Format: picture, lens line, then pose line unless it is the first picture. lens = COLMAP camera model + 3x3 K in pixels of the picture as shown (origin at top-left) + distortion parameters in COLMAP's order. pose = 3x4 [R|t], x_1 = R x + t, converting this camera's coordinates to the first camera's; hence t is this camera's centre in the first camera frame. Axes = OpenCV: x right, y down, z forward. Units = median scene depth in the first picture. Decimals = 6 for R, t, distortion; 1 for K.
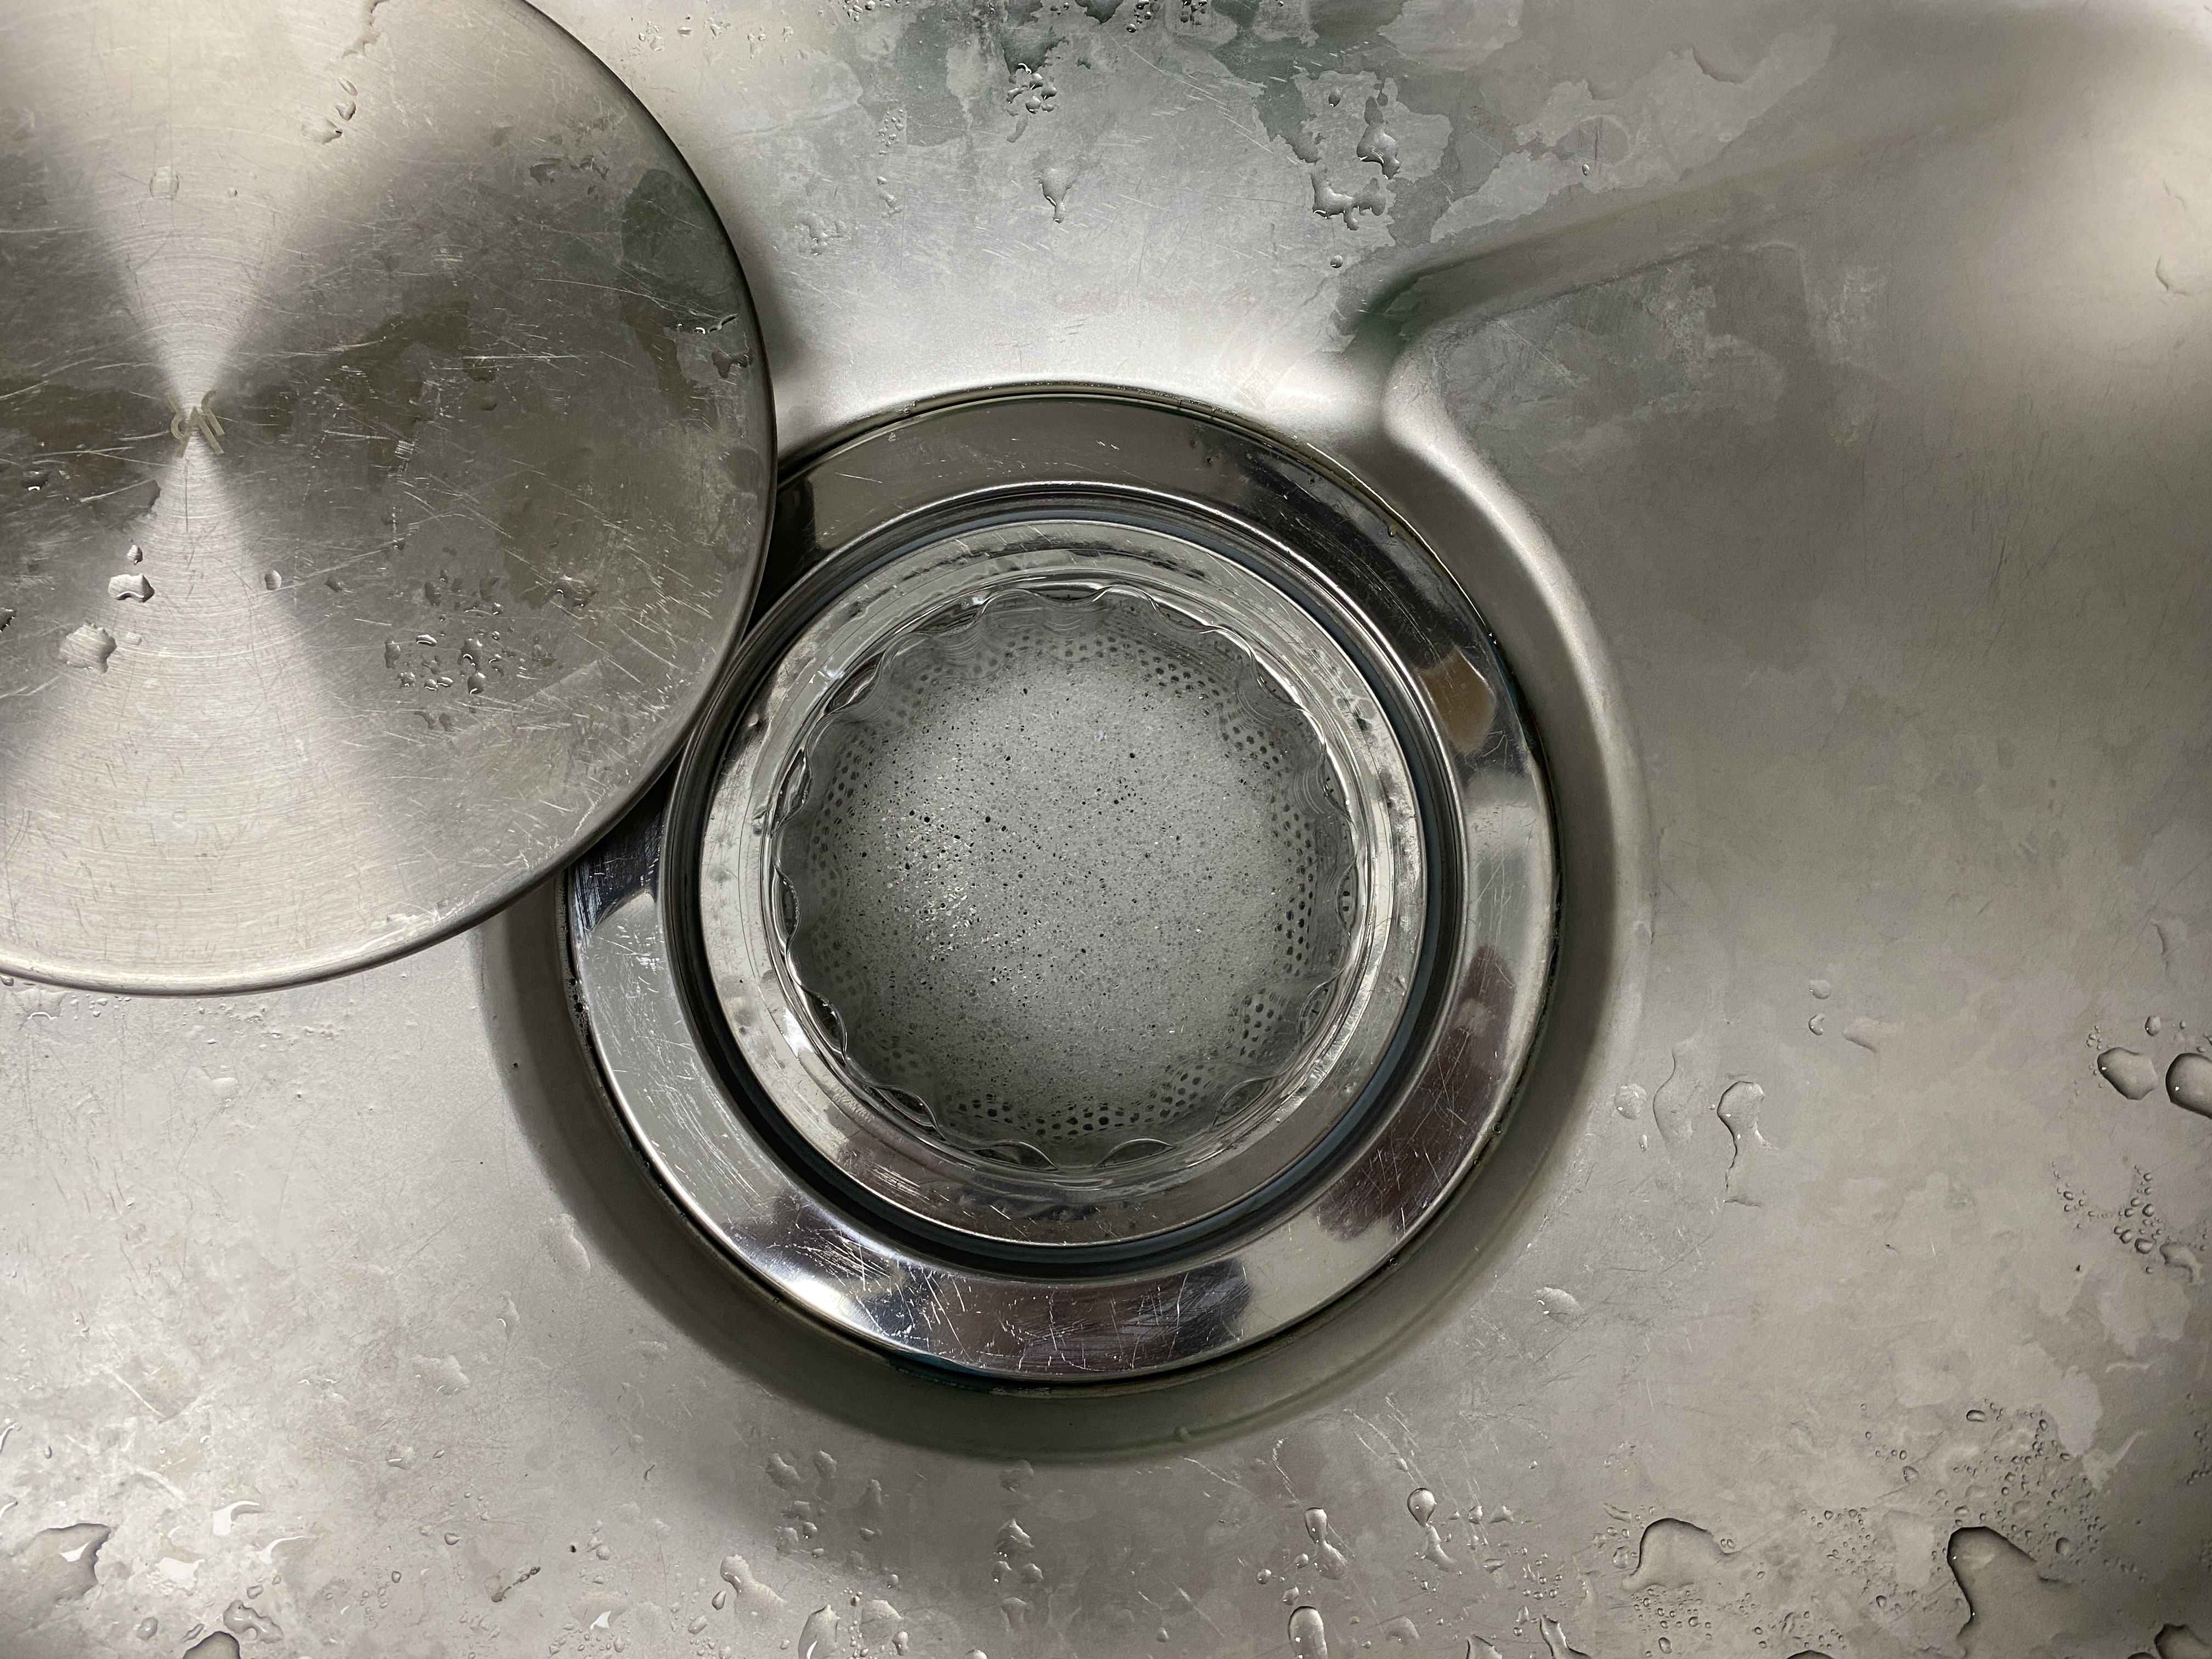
lens RADIAL K [[1719.3, 0, 1092.2], [0, 1719.3, 834.4], [0, 0, 1]] dist [-0.034075, 0.024645]
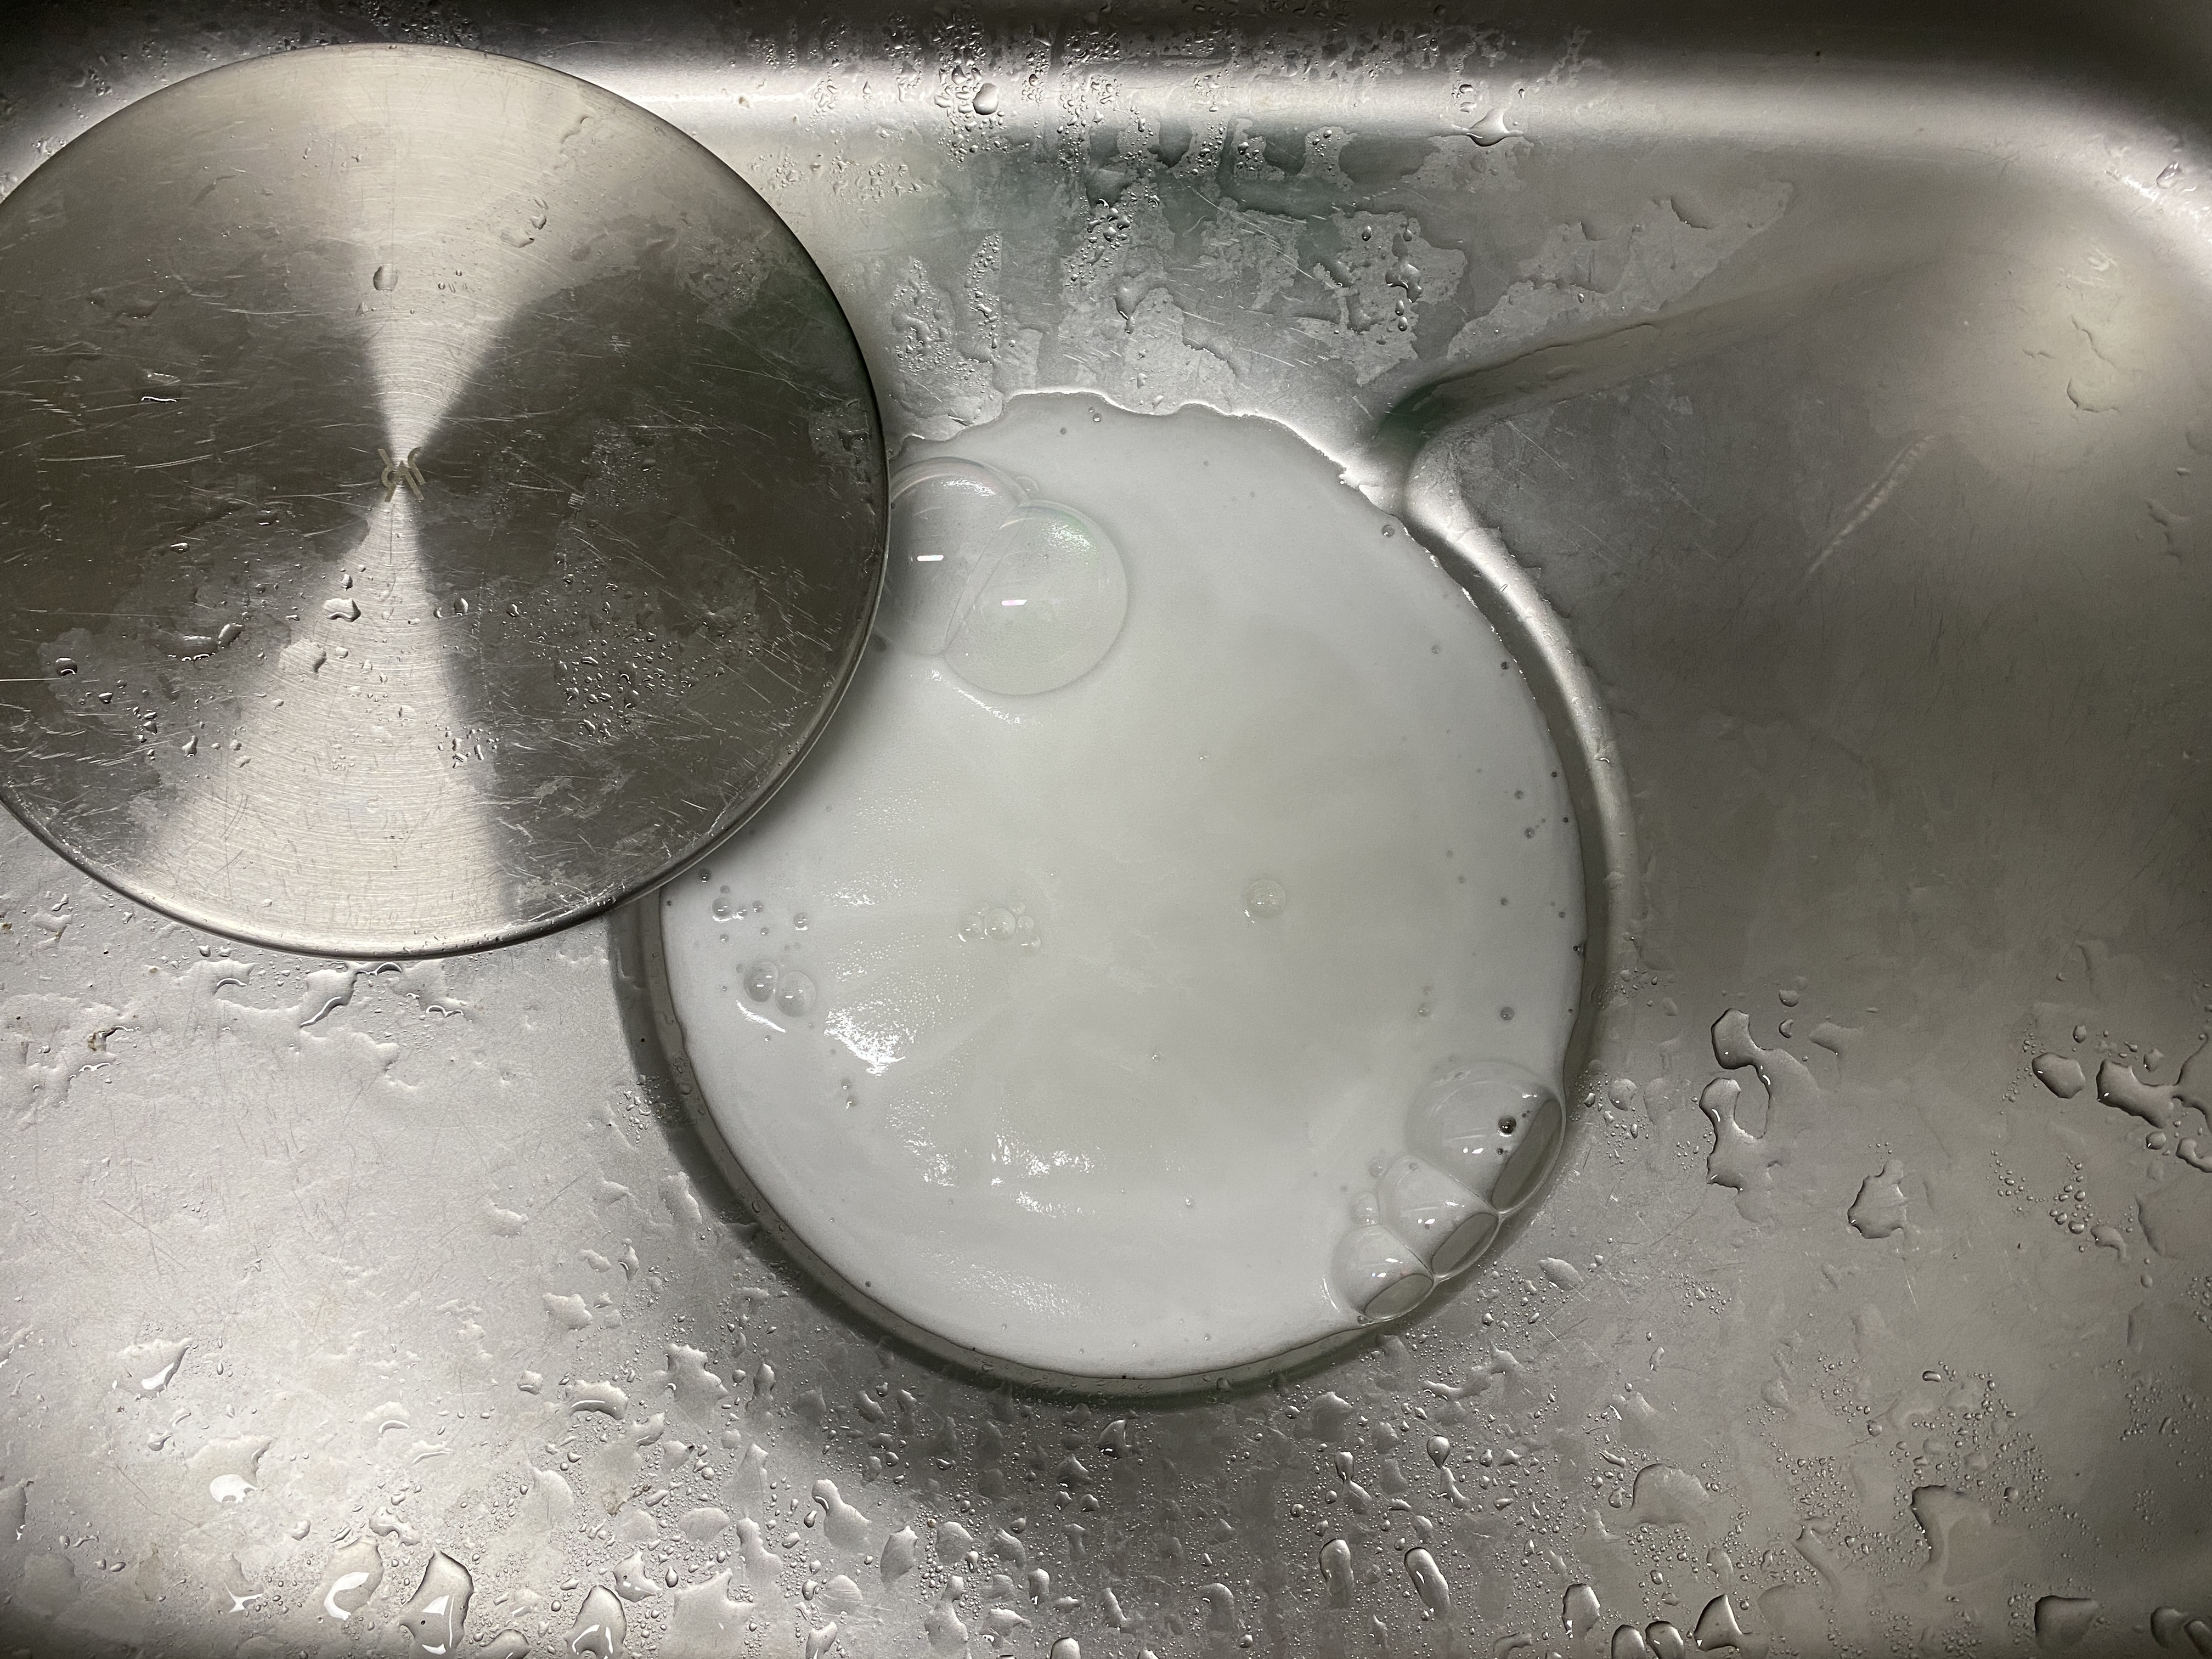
lens RADIAL K [[1719.3, 0, 1090.3], [0, 1719.3, 848.0], [0, 0, 1]] dist [-0.034075, 0.024645]
pose [[0.999793, 0.020190, 0.002646, -0.046044], [-0.019904, 0.996421, -0.082157, 0.096943], [-0.004295, 0.082087, 0.996616, -0.146750]]
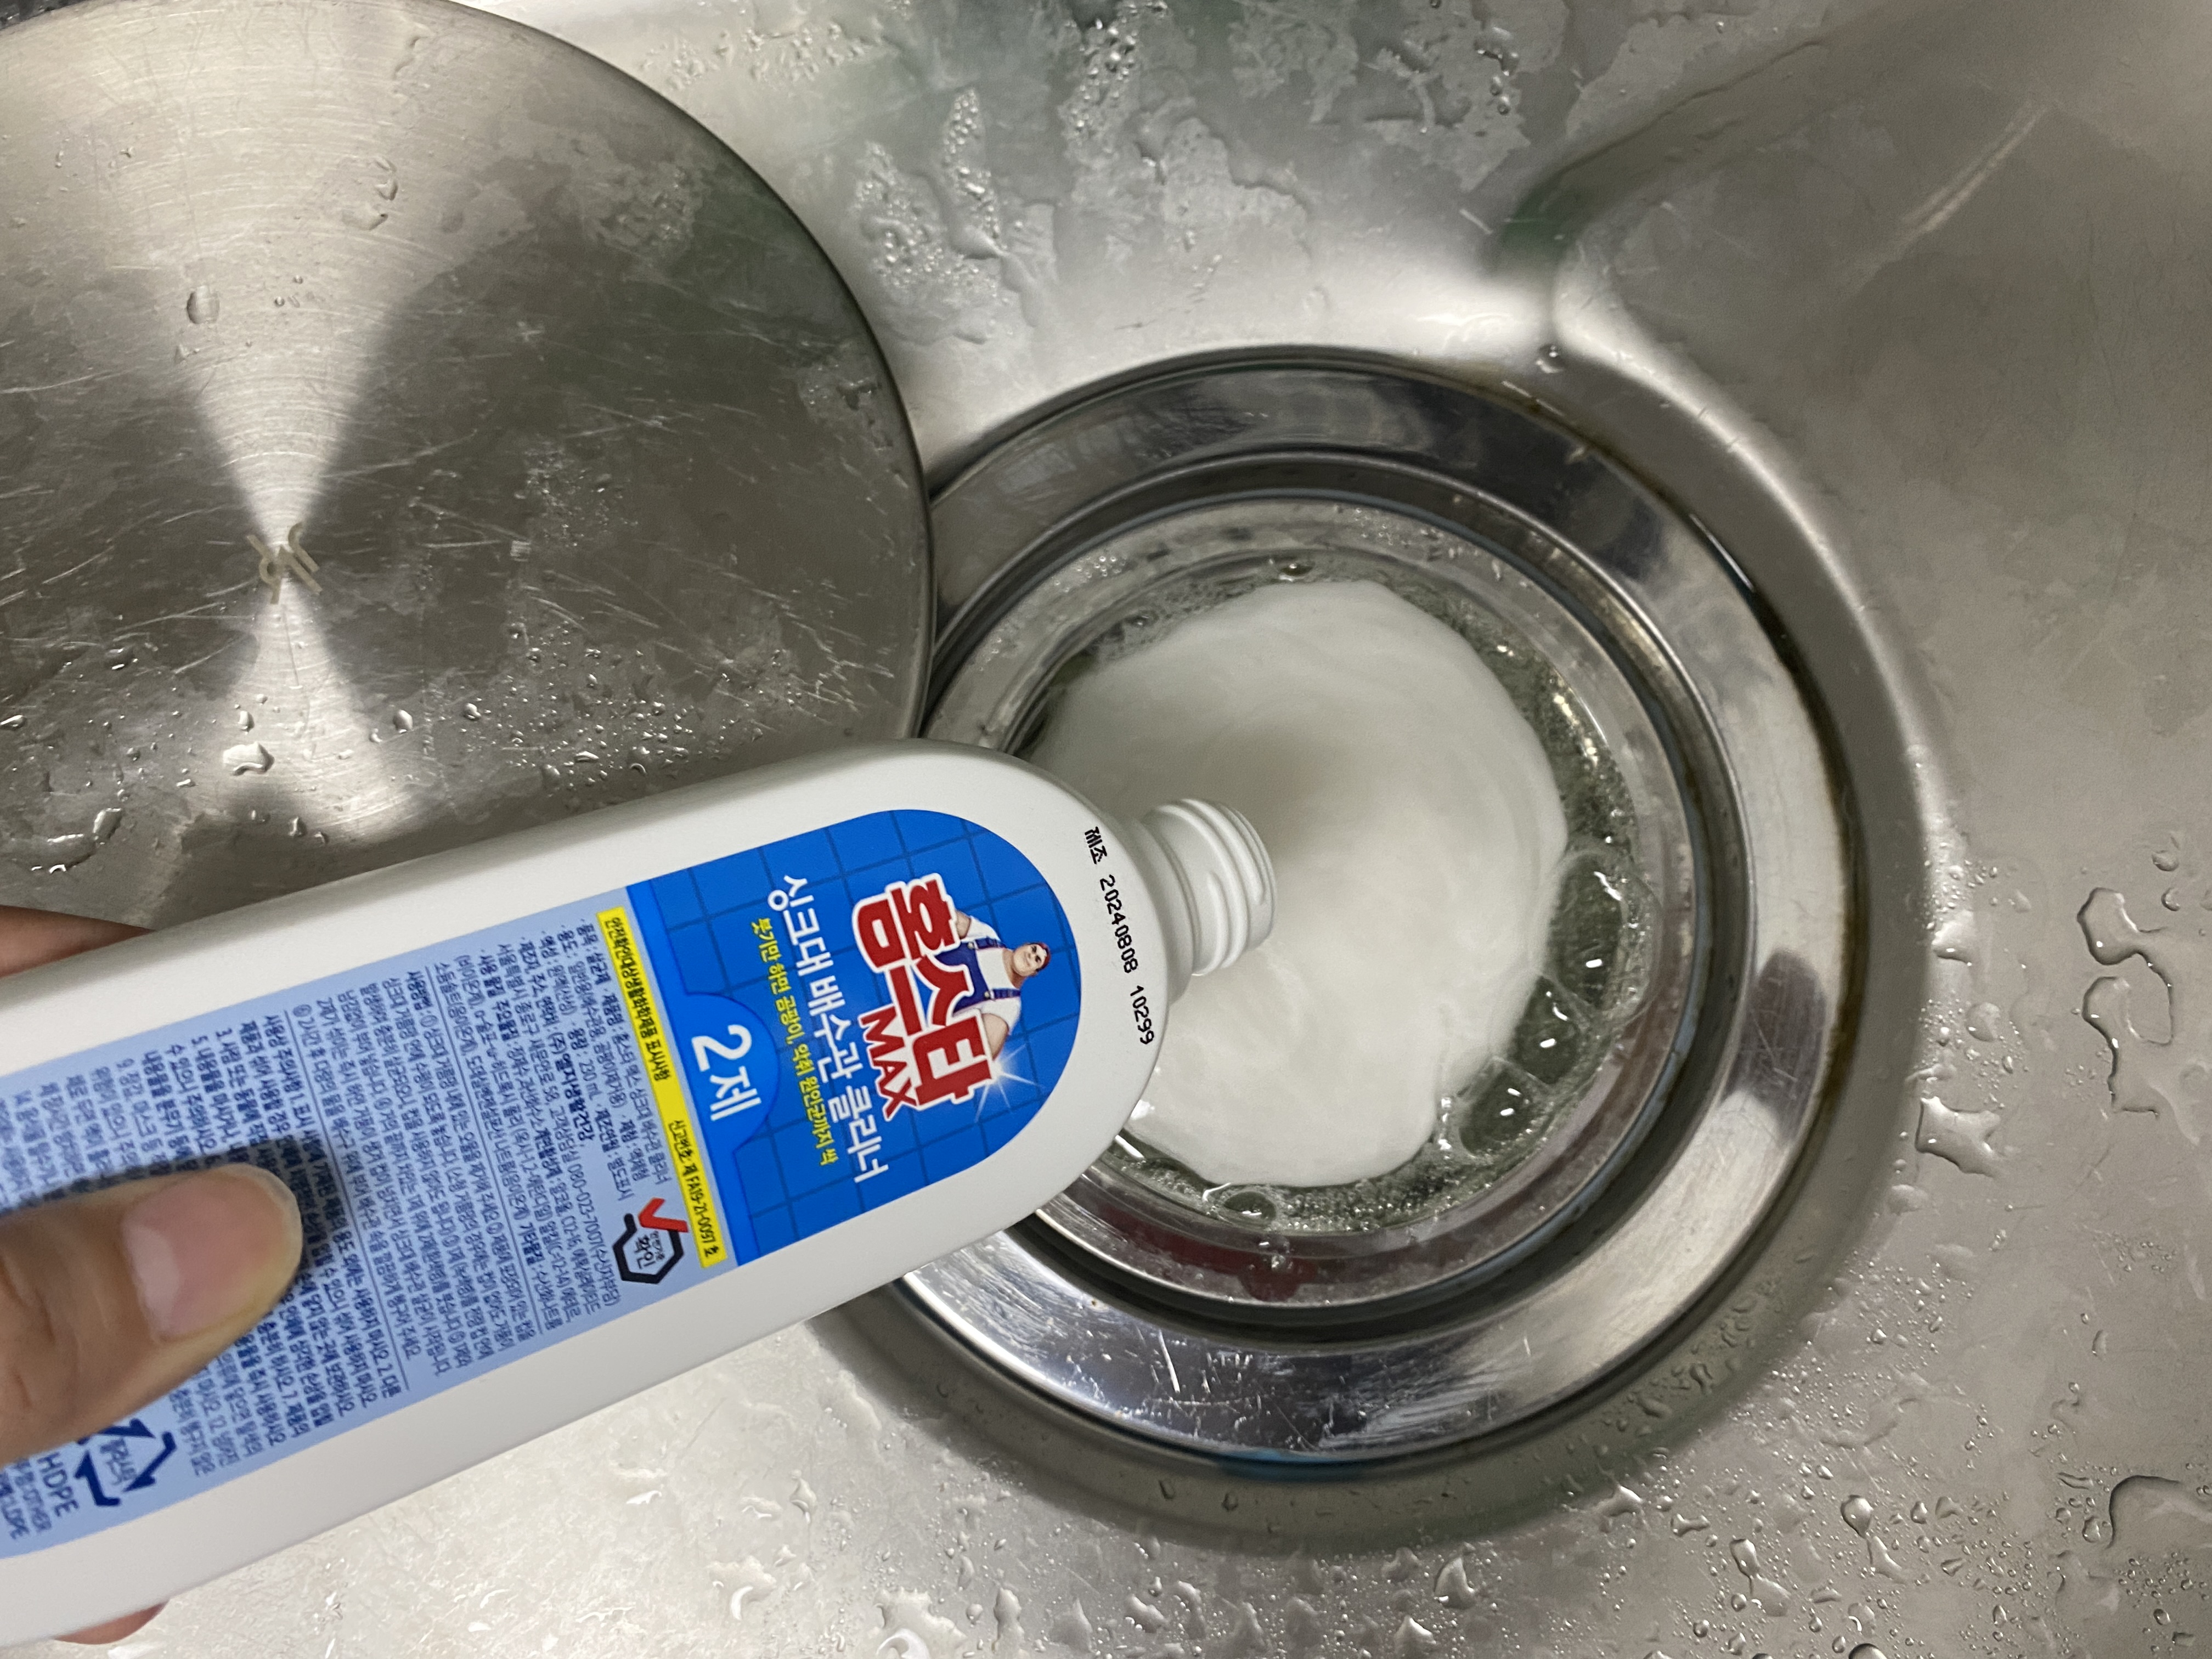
lens RADIAL K [[1719.3, 0, 1087.4], [0, 1719.3, 822.2], [0, 0, 1]] dist [-0.034075, 0.024645]
pose [[0.983058, -0.182822, 0.013160, -0.145480], [0.183081, 0.982844, -0.022320, -0.013445], [-0.008853, 0.024351, 0.999664, 0.111502]]
